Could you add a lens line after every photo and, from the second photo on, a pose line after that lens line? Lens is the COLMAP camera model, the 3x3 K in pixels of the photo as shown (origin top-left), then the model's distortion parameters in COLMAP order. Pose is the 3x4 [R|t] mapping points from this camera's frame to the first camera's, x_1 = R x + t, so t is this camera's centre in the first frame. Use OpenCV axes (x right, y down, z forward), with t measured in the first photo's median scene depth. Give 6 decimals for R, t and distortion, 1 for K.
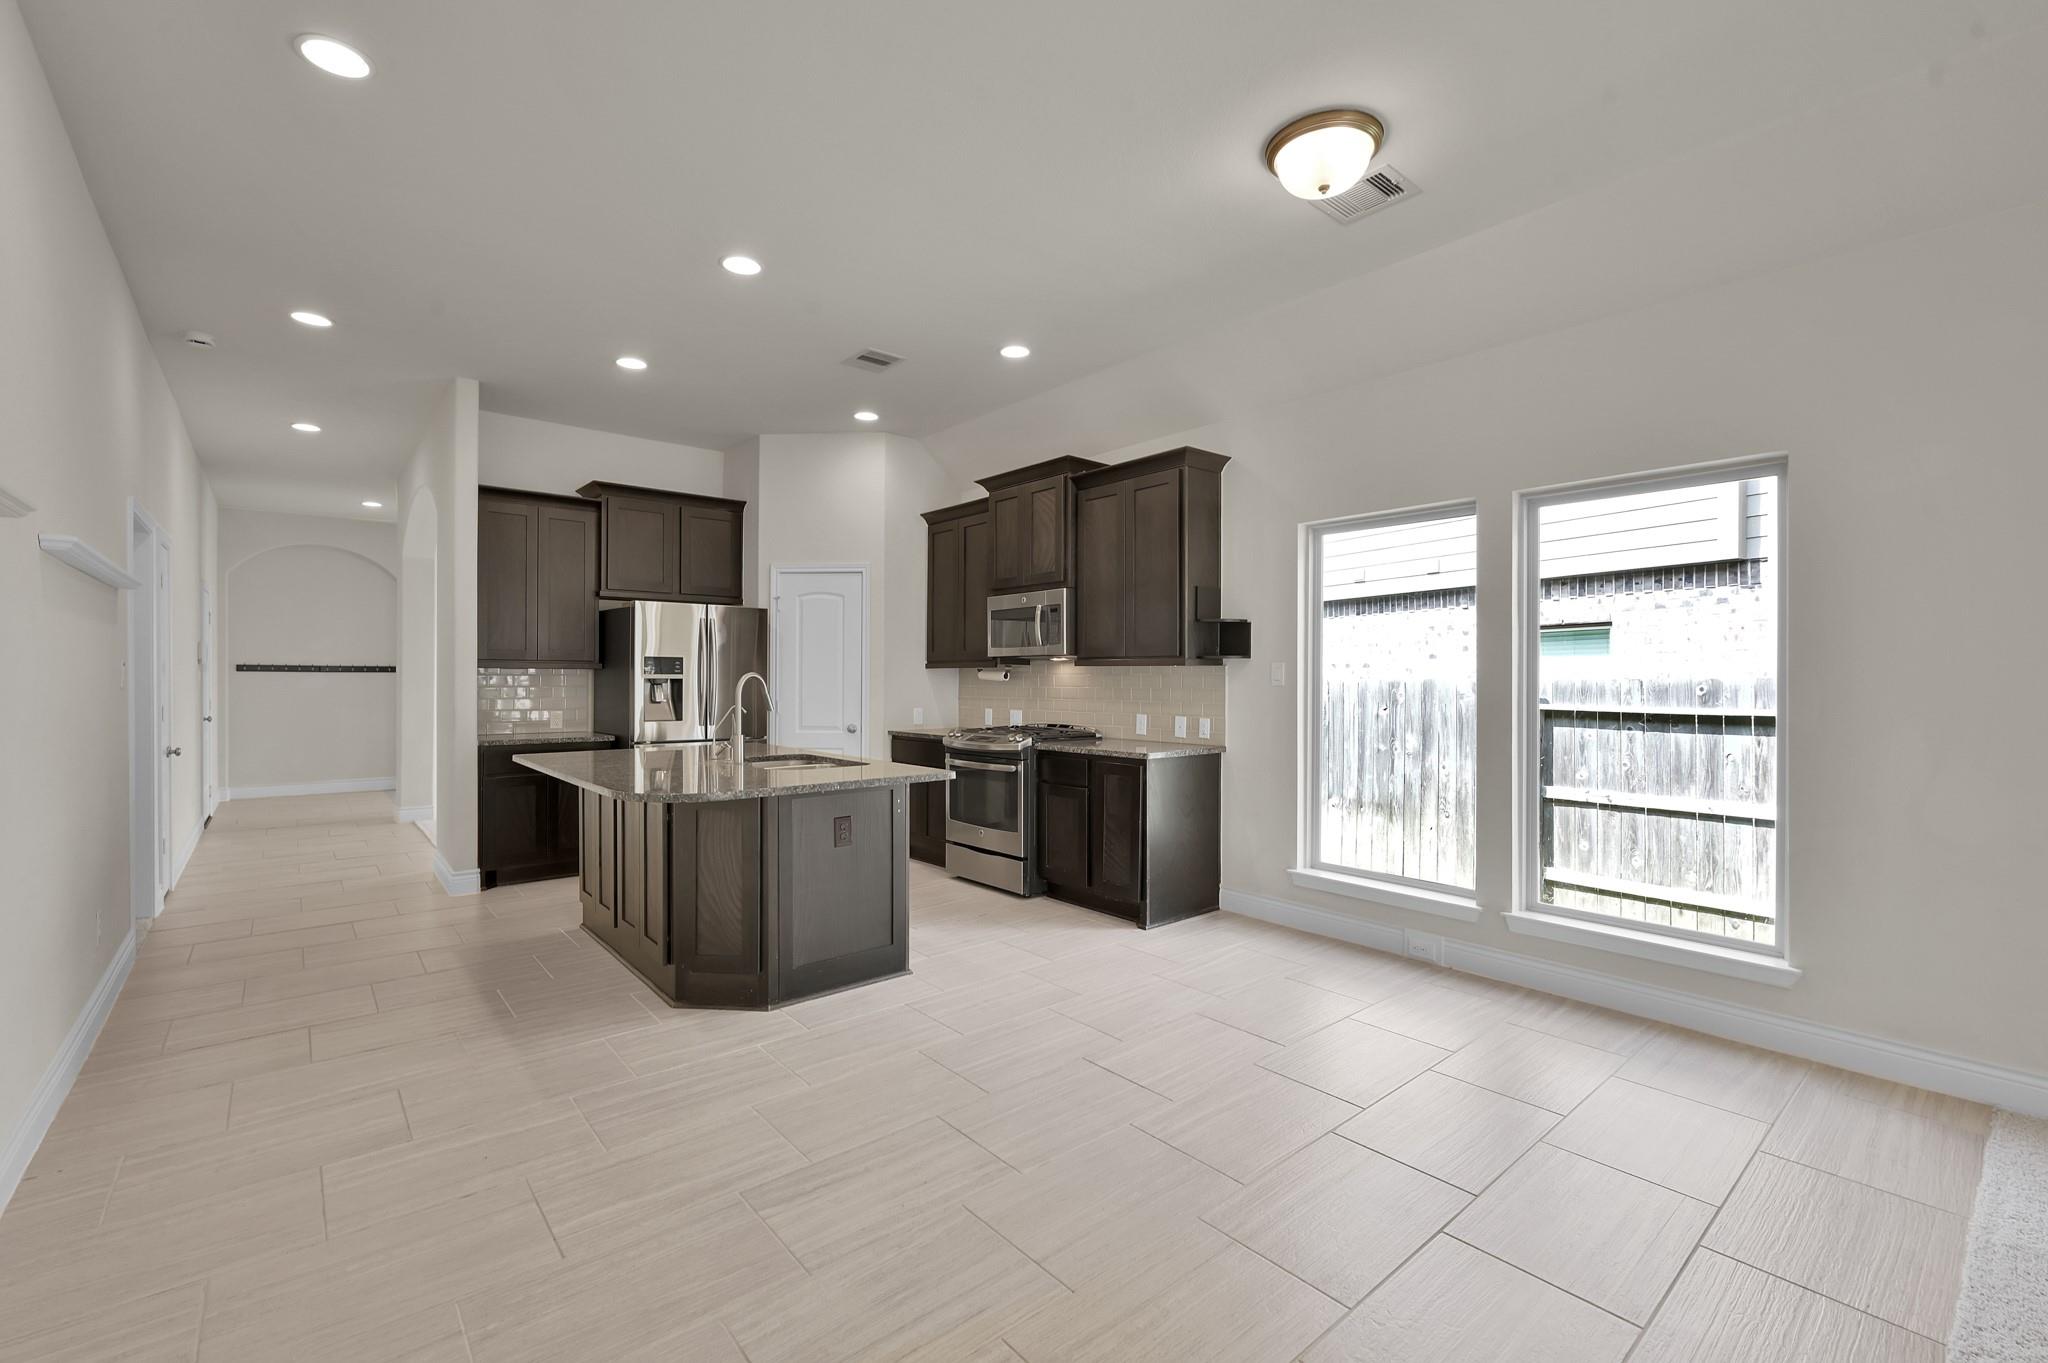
lens RADIAL K [[887.8, 0, 1027.2], [0, 887.8, 671.6], [0, 0, 1]] dist [0.006350, 0.000315]
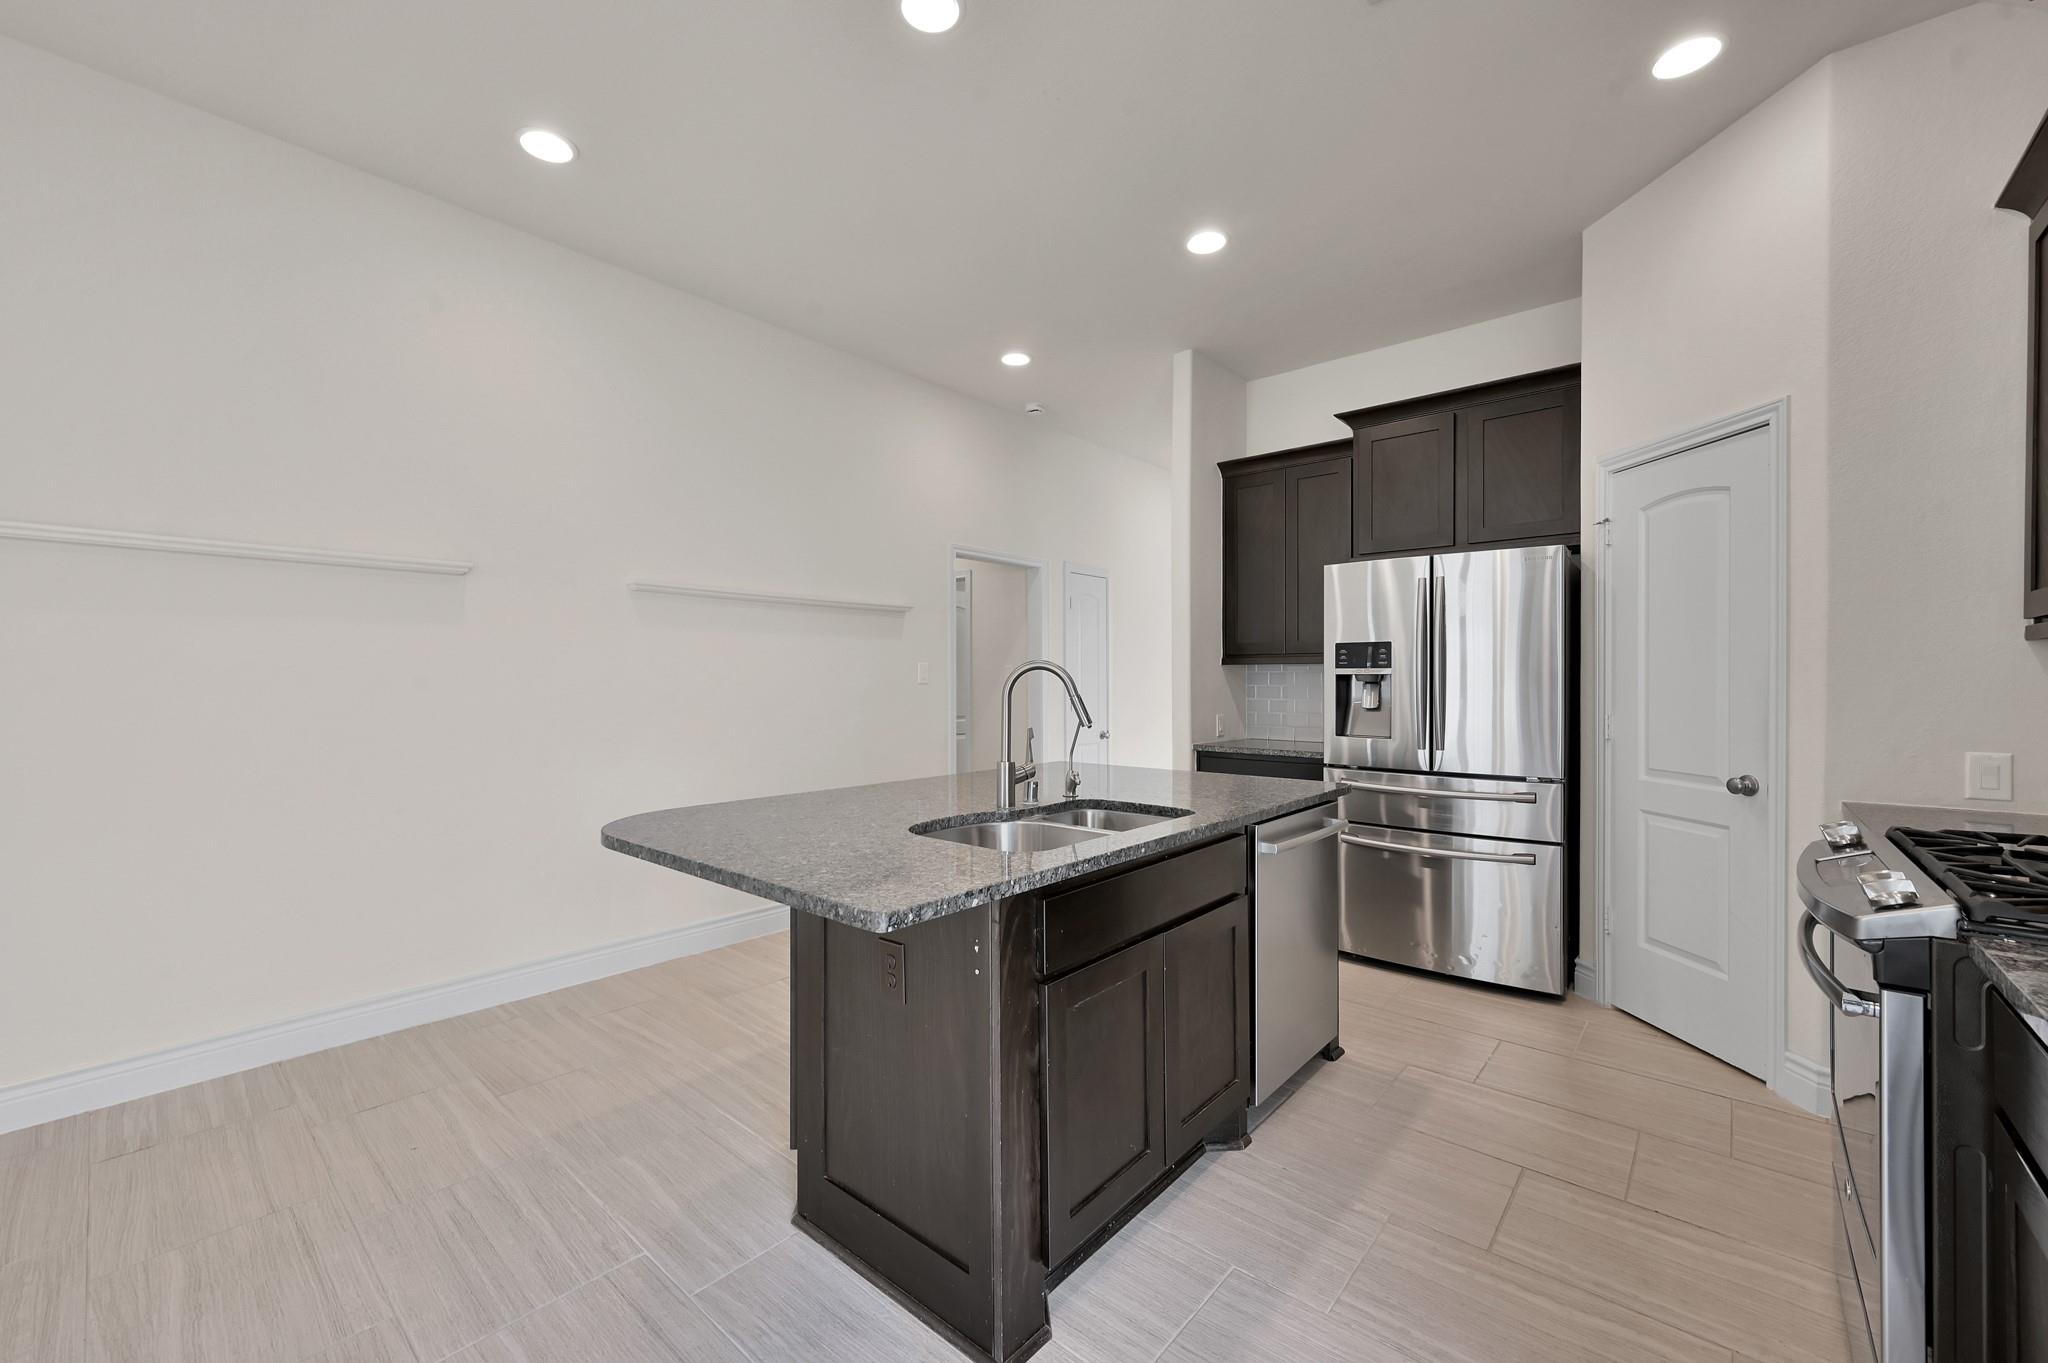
lens RADIAL K [[817.9, 0, 1009.3], [0, 817.9, 676.0], [0, 0, 1]] dist [0.003995, -0.000081]
pose [[0.143300, -0.005767, -0.989662, 0.183454], [0.009903, 0.999941, -0.004393, 0.009649], [0.989630, -0.009171, 0.143349, 0.690719]]
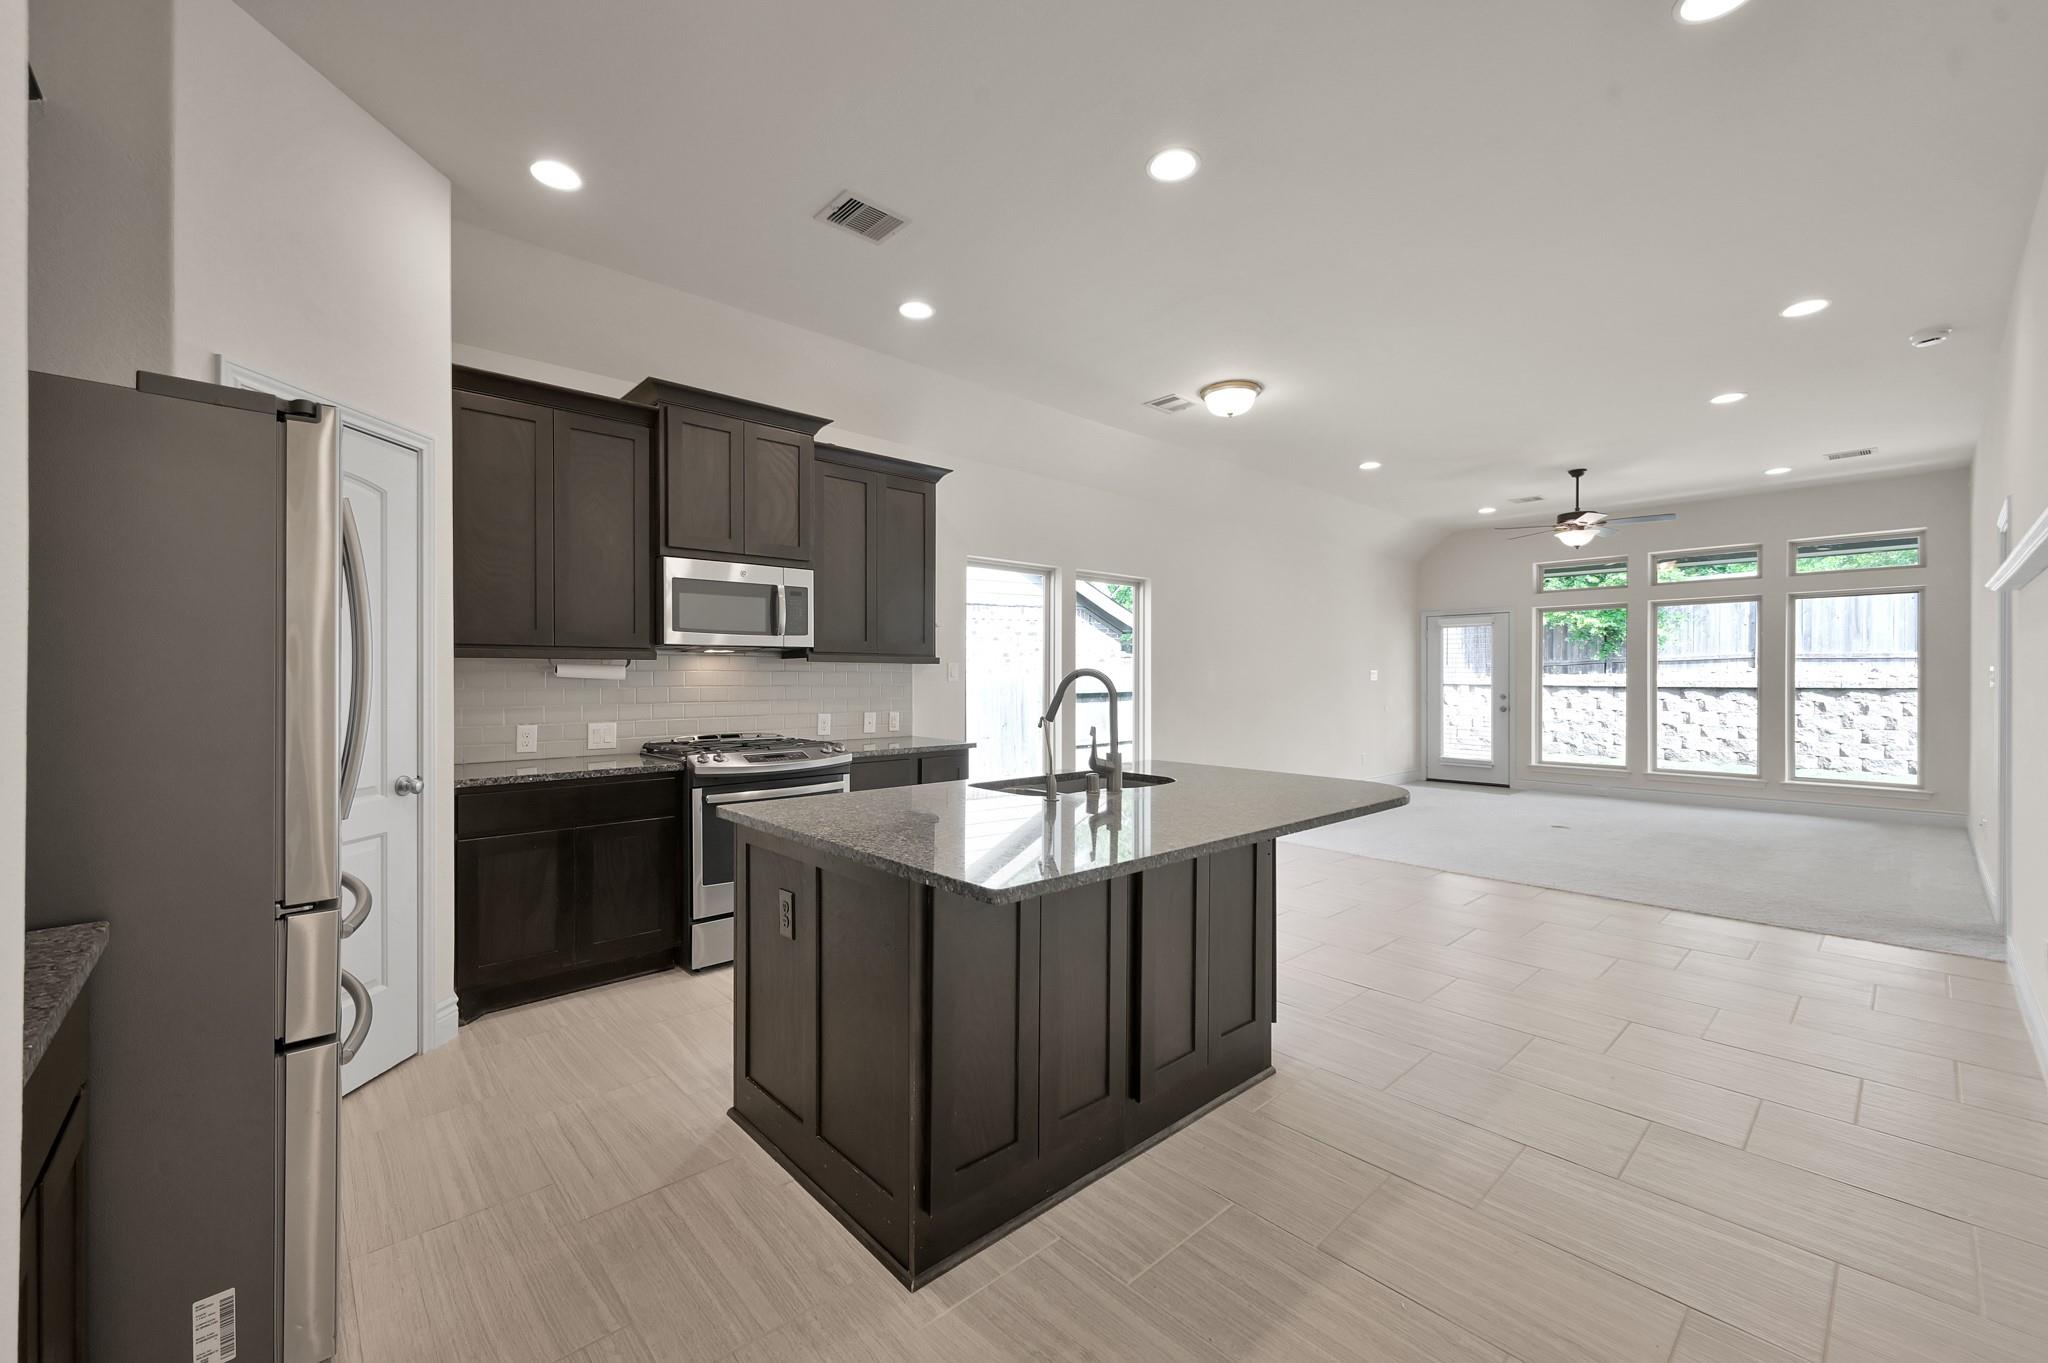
lens RADIAL K [[817.9, 0, 1026.7], [0, 817.9, 674.3], [0, 0, 1]] dist [0.003995, -0.000081]
pose [[-0.047477, 0.001340, 0.998871, -0.749808], [-0.006496, 0.999978, -0.001650, 0.006558], [-0.998851, -0.006567, -0.047467, 0.828132]]
